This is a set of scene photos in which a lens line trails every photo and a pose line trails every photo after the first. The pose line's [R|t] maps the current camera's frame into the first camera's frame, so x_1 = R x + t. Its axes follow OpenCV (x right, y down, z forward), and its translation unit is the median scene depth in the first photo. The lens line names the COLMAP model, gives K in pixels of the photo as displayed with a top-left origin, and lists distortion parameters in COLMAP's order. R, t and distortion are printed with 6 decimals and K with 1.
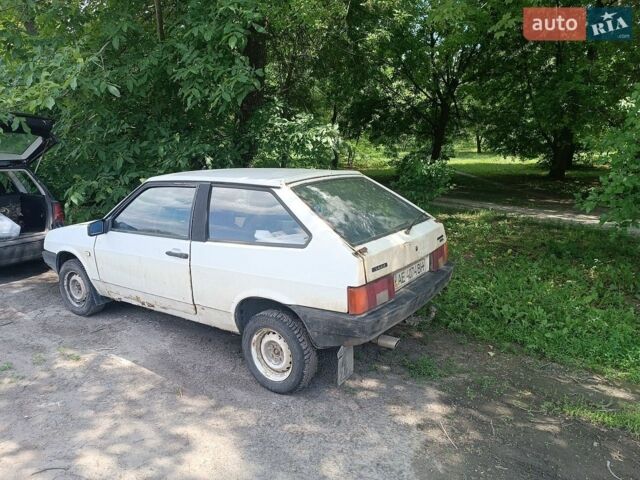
lens RADIAL K [[443.9, 0, 319.6], [0, 443.9, 239.6], [0, 0, 1]] dist [0.011245, -0.001545]
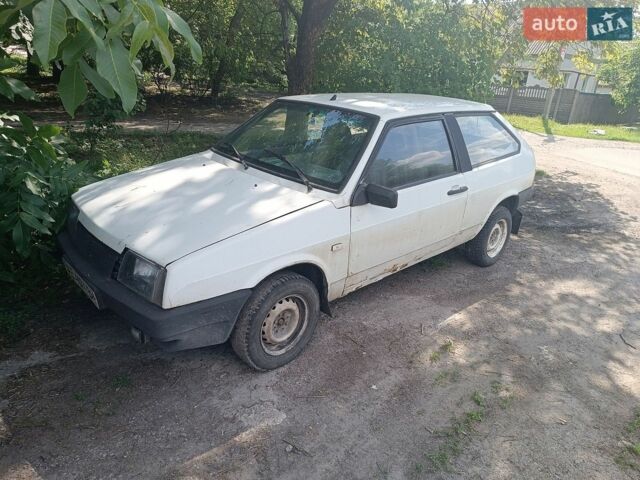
lens RADIAL K [[443.9, 0, 319.5], [0, 443.9, 240.1], [0, 0, 1]] dist [0.011245, -0.001545]
pose [[0.240857, -0.341210, 0.908605, -1.364343], [0.139047, 0.938639, 0.315630, -0.223463], [-0.960549, 0.050317, 0.273522, 1.059567]]
